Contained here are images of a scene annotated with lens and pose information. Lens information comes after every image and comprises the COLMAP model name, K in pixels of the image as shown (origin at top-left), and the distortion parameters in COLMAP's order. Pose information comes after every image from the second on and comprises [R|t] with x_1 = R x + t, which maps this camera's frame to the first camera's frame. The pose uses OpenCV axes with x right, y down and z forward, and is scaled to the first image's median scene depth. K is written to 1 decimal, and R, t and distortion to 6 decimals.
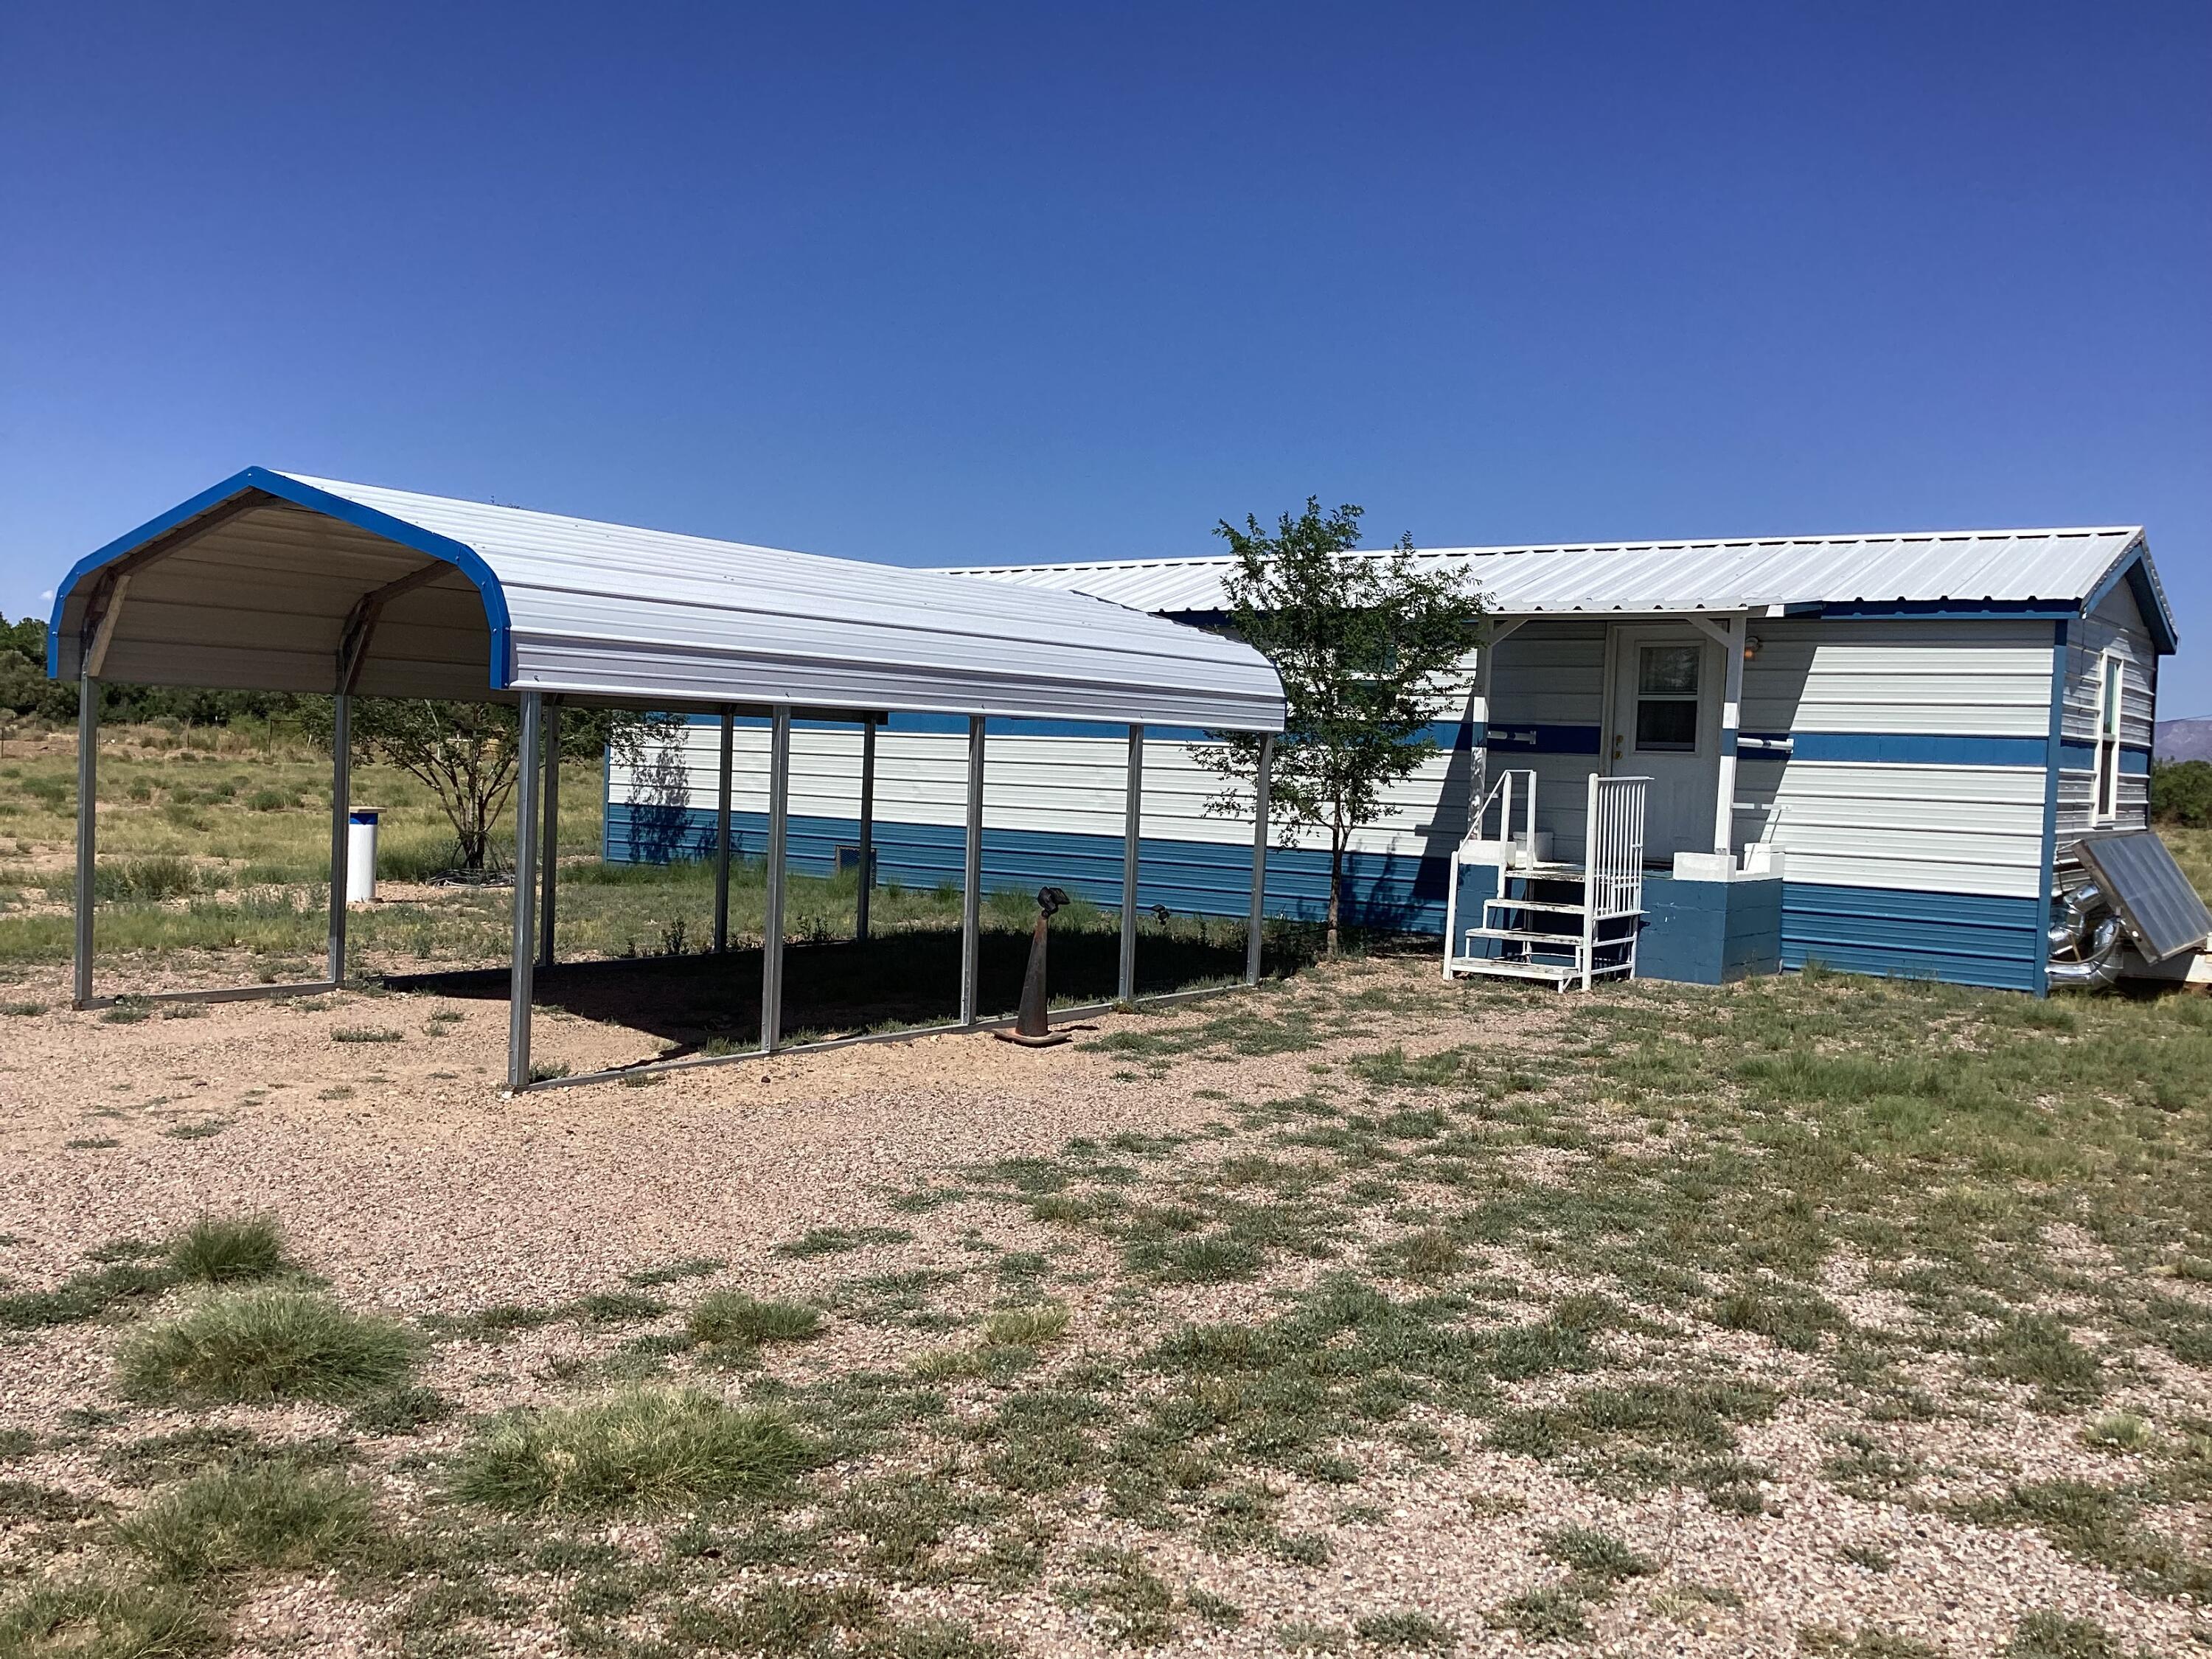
lens RADIAL K [[2007.3, 0, 1106.0], [0, 2007.3, 829.5], [0, 0, 1]] dist [0.140437, -0.267329]
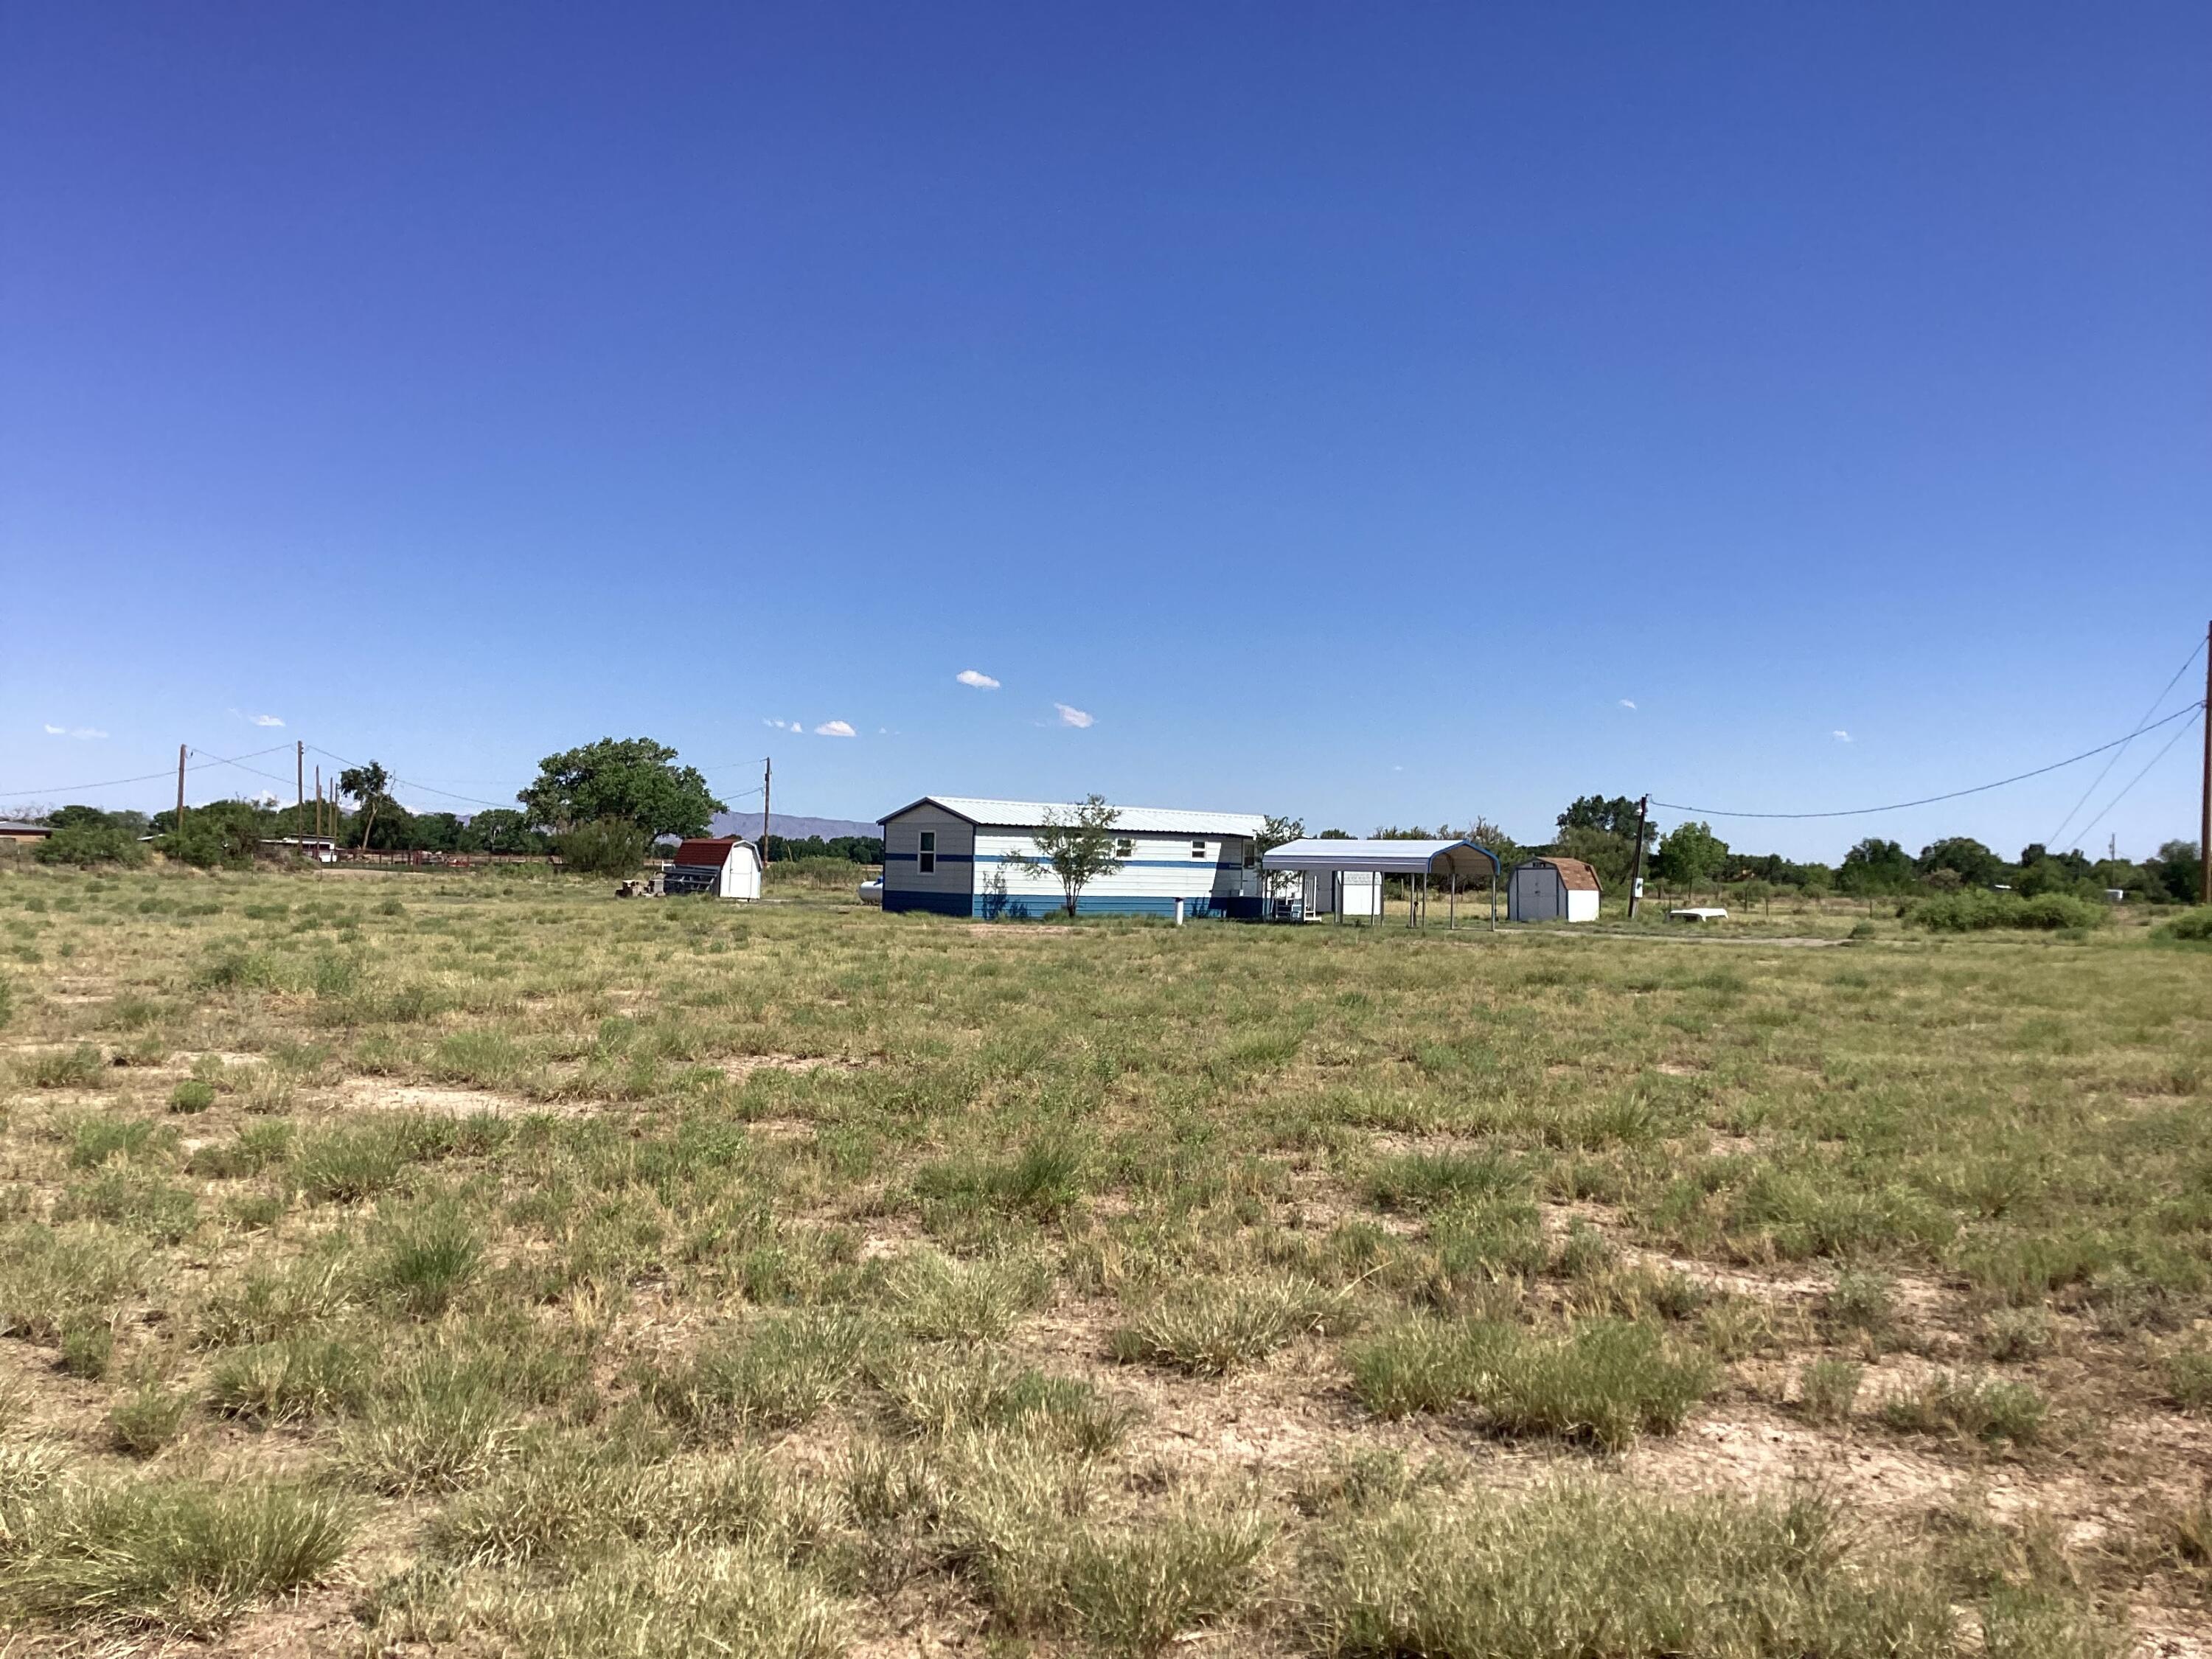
lens RADIAL K [[2007.3, 0, 1106.0], [0, 2007.3, 829.5], [0, 0, 1]] dist [0.140437, -0.267329]
pose [[0.137553, -0.013495, 0.990402, -4.140105], [0.015732, 0.999811, 0.011438, -0.181705], [-0.990369, 0.014007, 0.137740, 0.746856]]
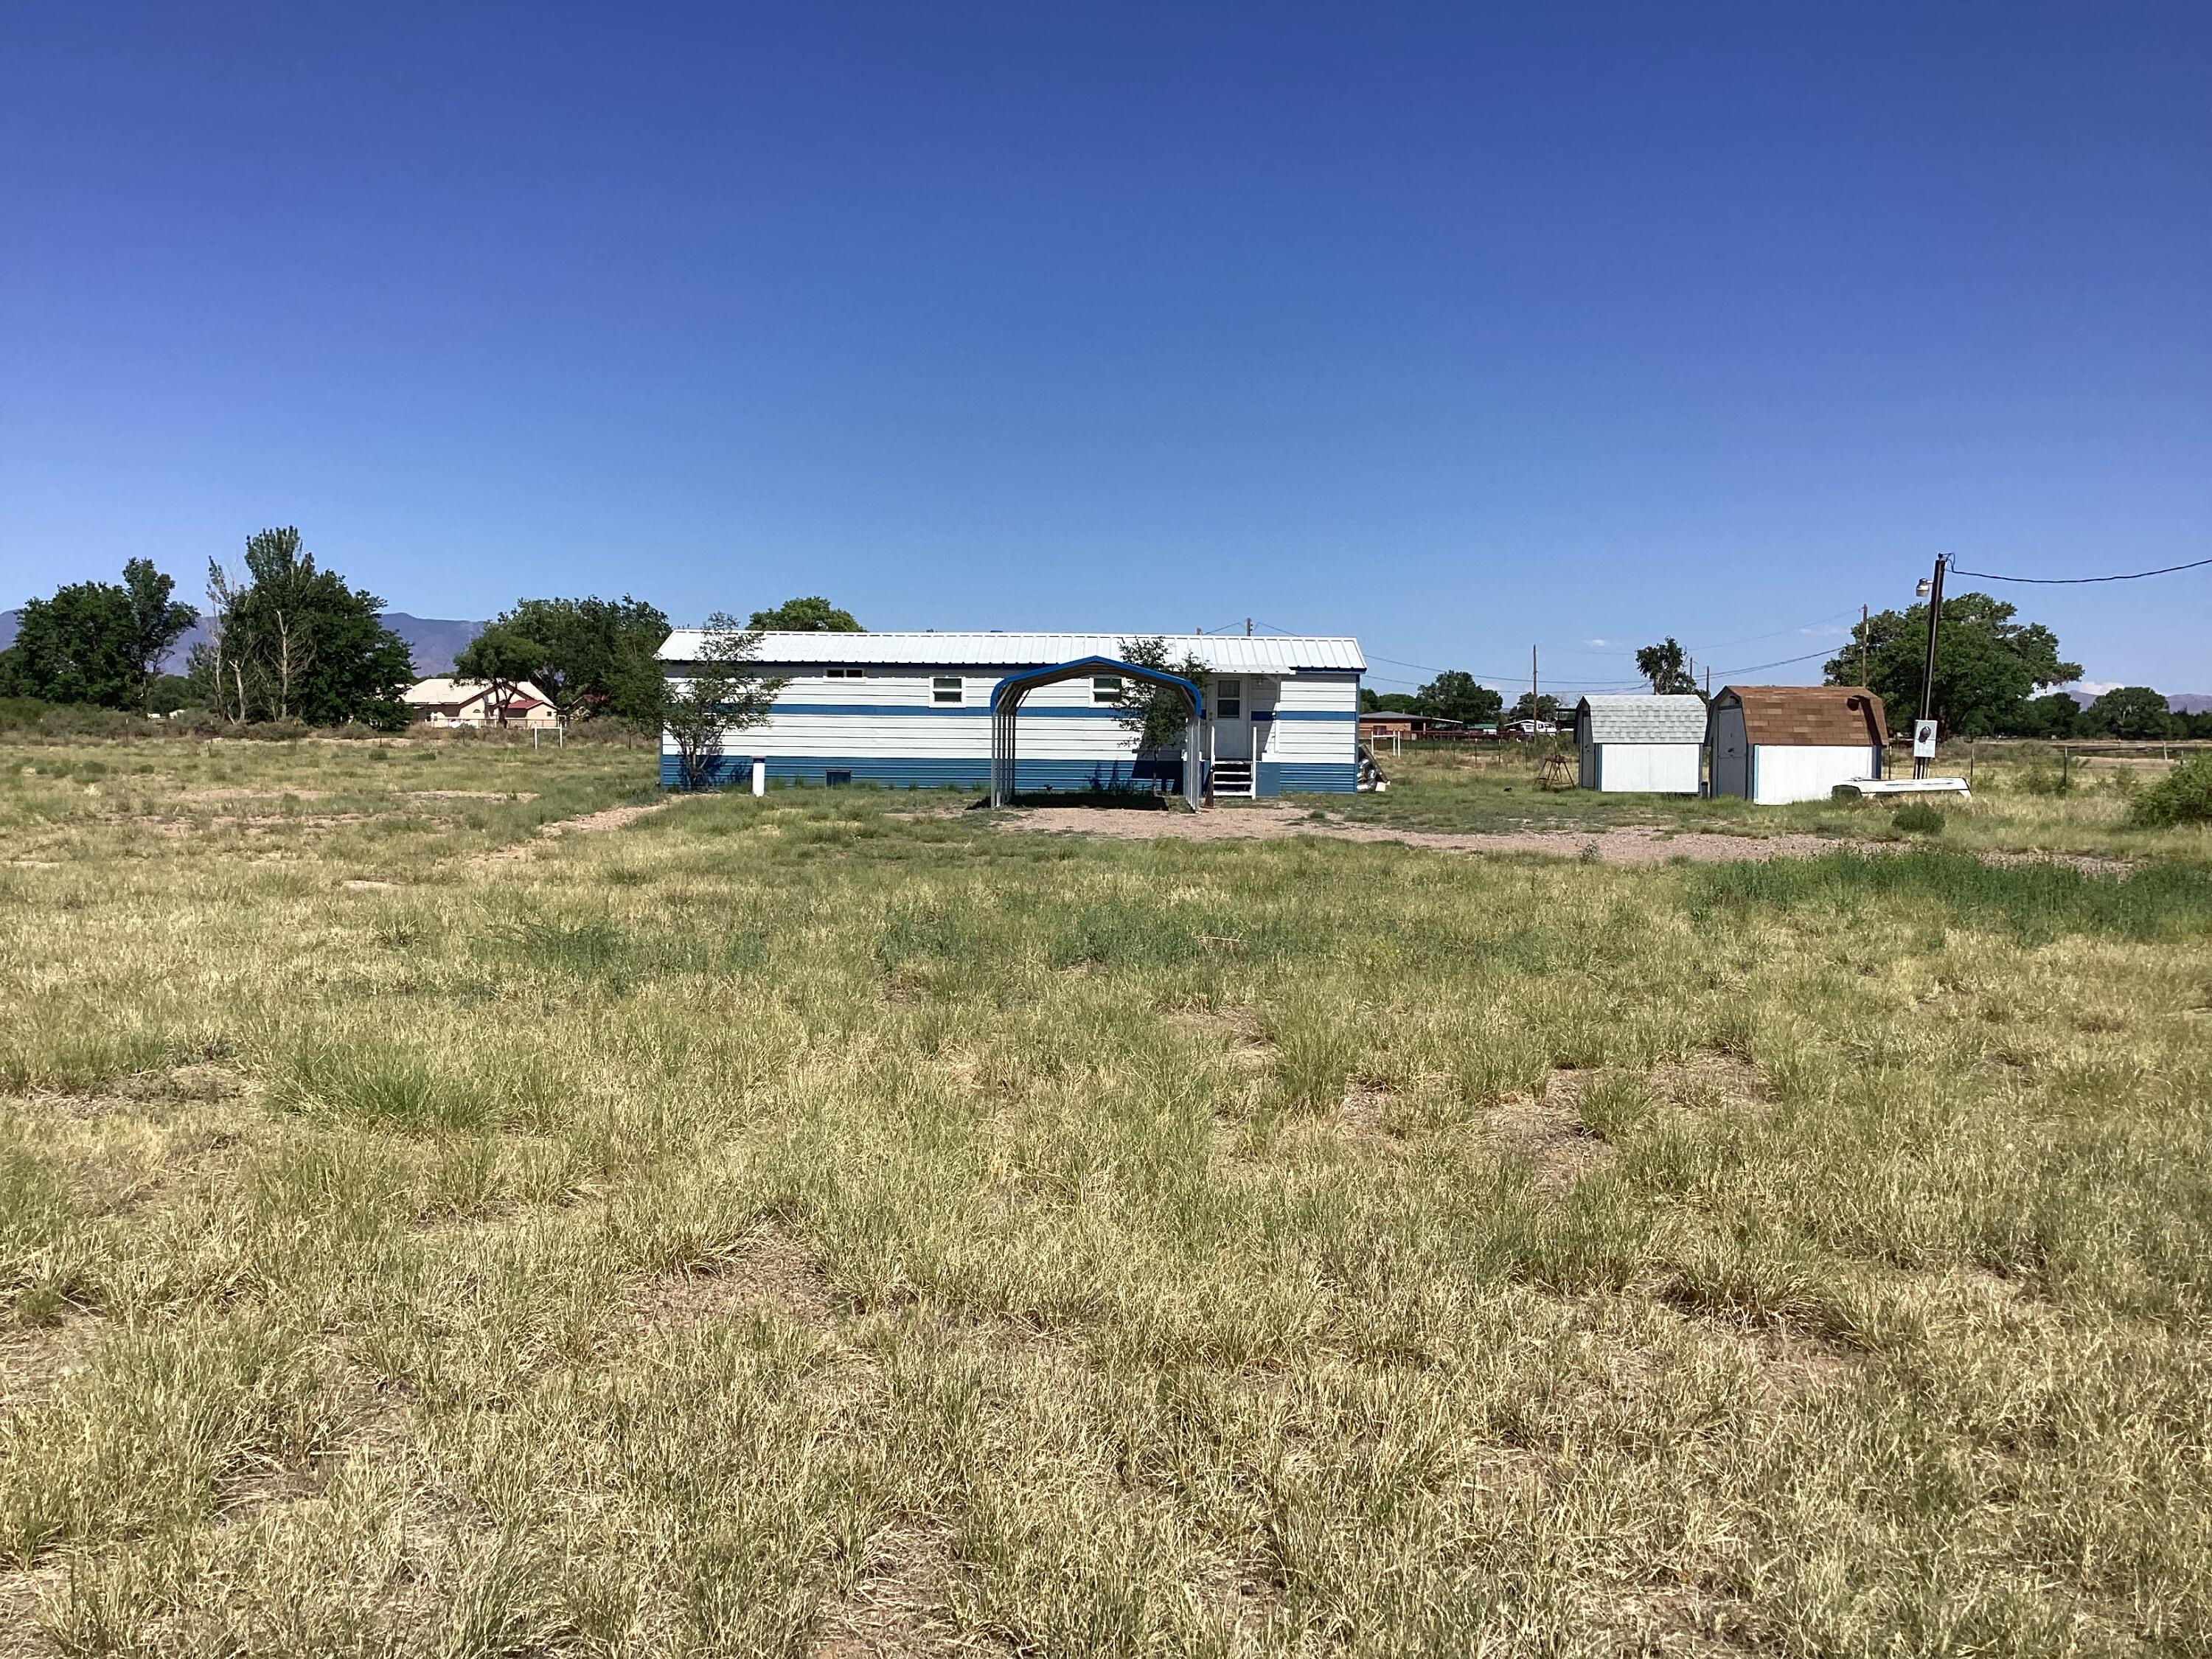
lens RADIAL K [[2007.3, 0, 1106.0], [0, 2007.3, 829.5], [0, 0, 1]] dist [0.140437, -0.267329]
pose [[0.811915, -0.057009, 0.580985, -1.502212], [0.040070, 0.998315, 0.041962, -0.009276], [-0.582399, -0.010789, 0.812832, -1.153873]]
